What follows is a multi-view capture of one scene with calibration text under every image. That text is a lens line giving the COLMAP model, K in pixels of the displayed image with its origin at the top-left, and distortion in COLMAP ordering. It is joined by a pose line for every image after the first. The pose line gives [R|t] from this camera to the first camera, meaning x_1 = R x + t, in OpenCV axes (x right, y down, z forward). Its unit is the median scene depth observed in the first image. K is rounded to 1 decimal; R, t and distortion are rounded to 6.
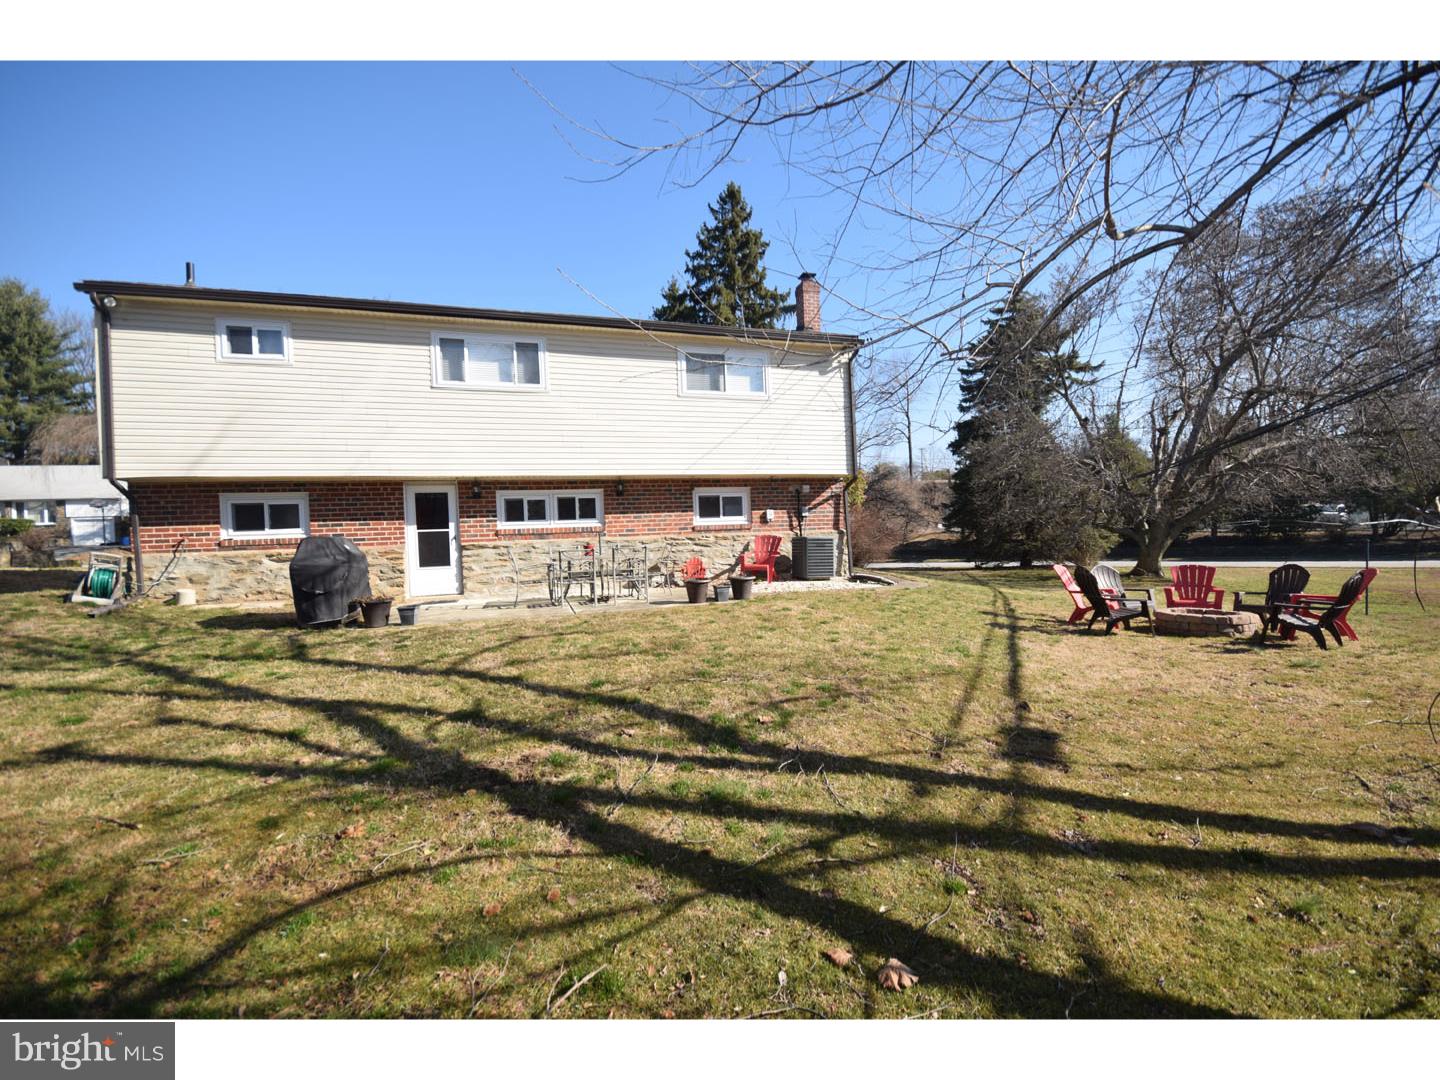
lens RADIAL K [[633.6, 0, 726.7], [0, 633.6, 544.2], [0, 0, 1]] dist [-0.000766, -0.000098]
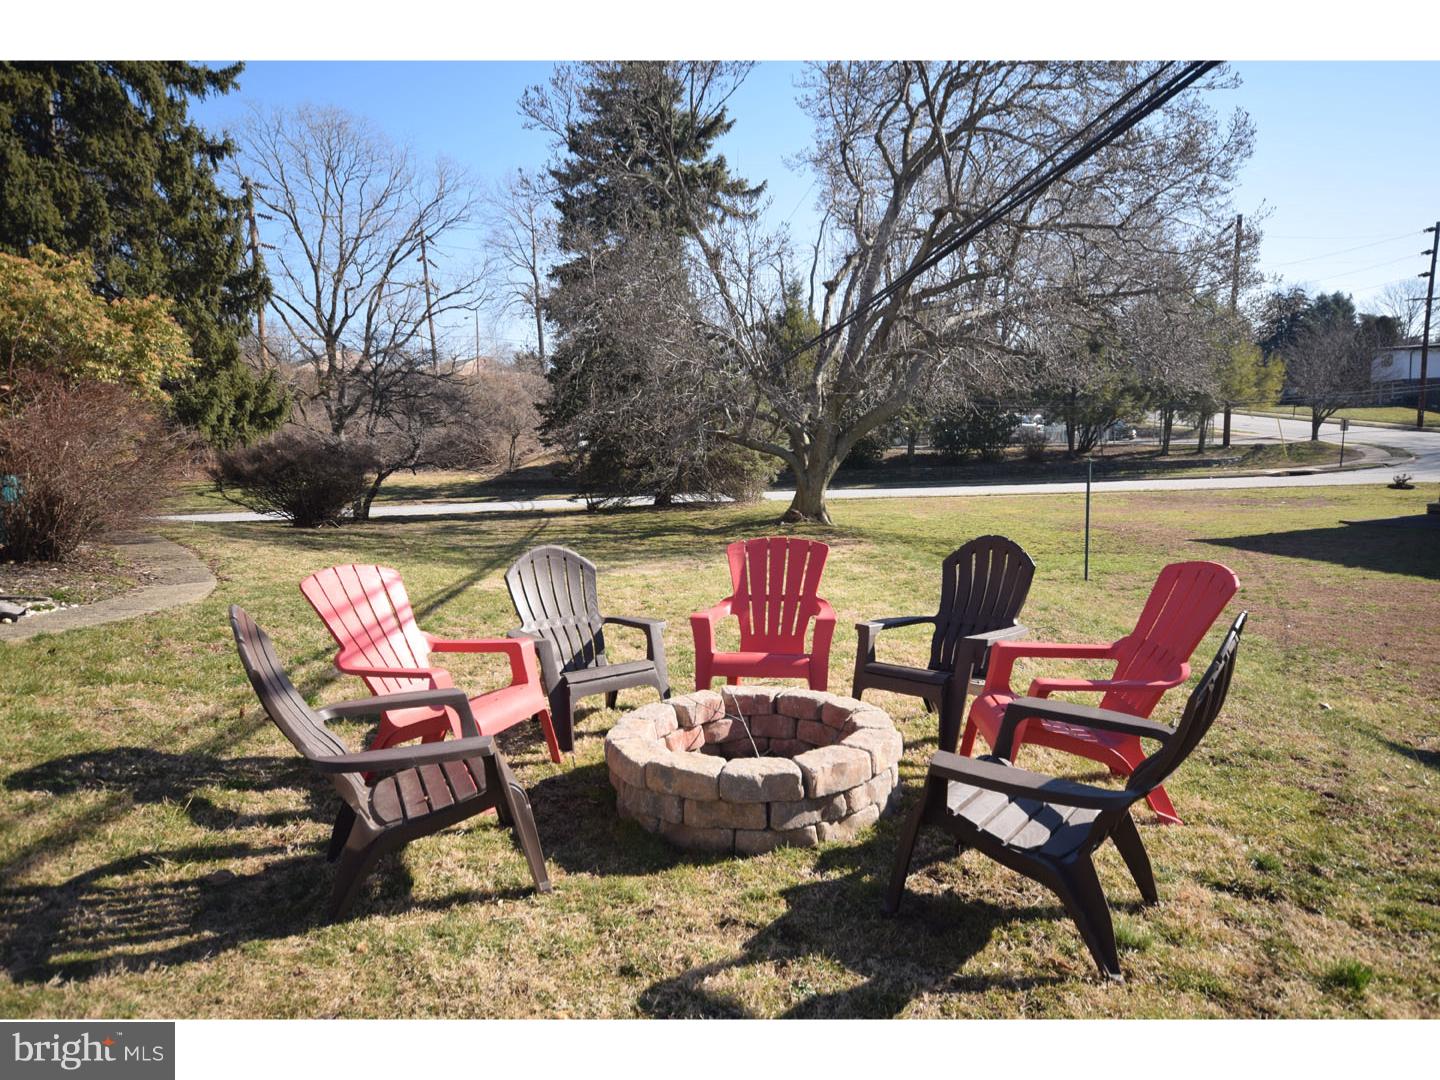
lens RADIAL K [[898.0, 0, 720.0], [0, 898.0, 540.0], [0, 0, 1]] dist [0.003758, 0.000549]
pose [[0.905594, -0.045869, 0.421659, 0.151580], [0.012180, 0.996537, 0.082249, -0.002831], [-0.423971, -0.069348, 0.903017, 0.170527]]
